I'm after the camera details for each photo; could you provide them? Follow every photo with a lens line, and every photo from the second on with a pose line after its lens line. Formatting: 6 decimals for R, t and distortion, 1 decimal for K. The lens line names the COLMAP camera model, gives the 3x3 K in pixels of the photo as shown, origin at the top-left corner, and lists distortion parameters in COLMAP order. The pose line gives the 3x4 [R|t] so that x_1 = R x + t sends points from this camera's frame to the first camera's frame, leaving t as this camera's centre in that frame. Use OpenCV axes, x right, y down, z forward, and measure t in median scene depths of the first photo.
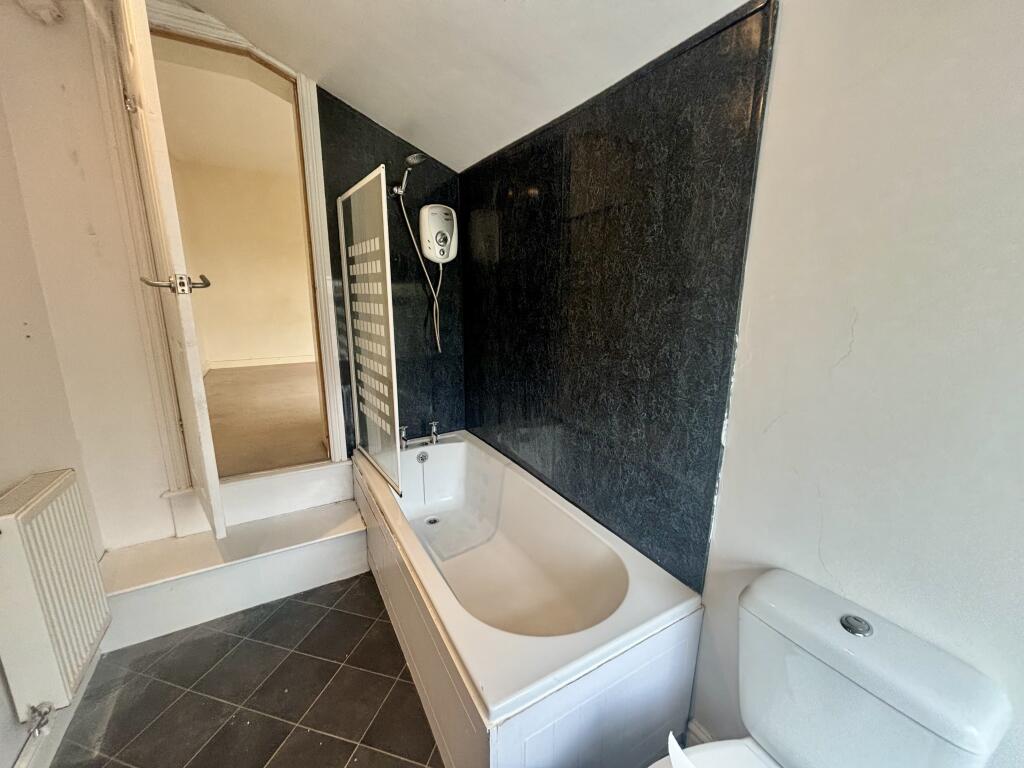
lens RADIAL K [[409.7, 0, 512.0], [0, 409.7, 384.0], [0, 0, 1]] dist [-0.000025, -0.000321]
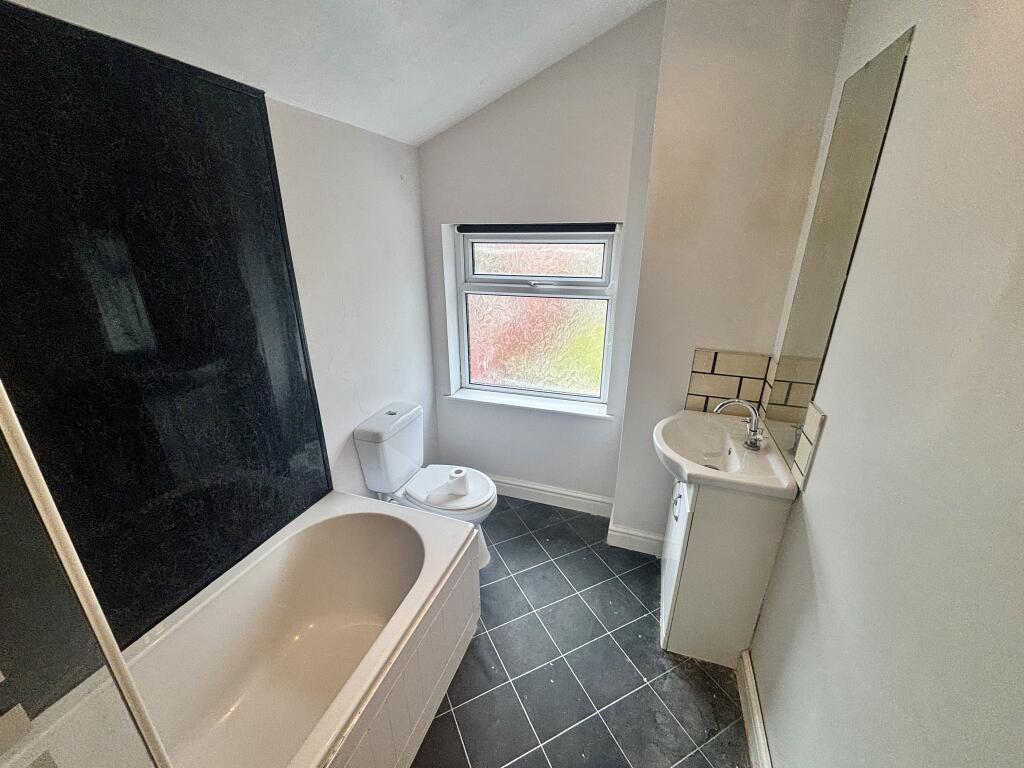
lens RADIAL K [[409.7, 0, 512.0], [0, 409.7, 384.0], [0, 0, 1]] dist [-0.000025, -0.000321]
pose [[-0.653326, -0.269038, 0.707661, -0.894177], [0.160686, 0.864154, 0.476883, -0.418368], [-0.739828, 0.425271, -0.521344, 1.066743]]
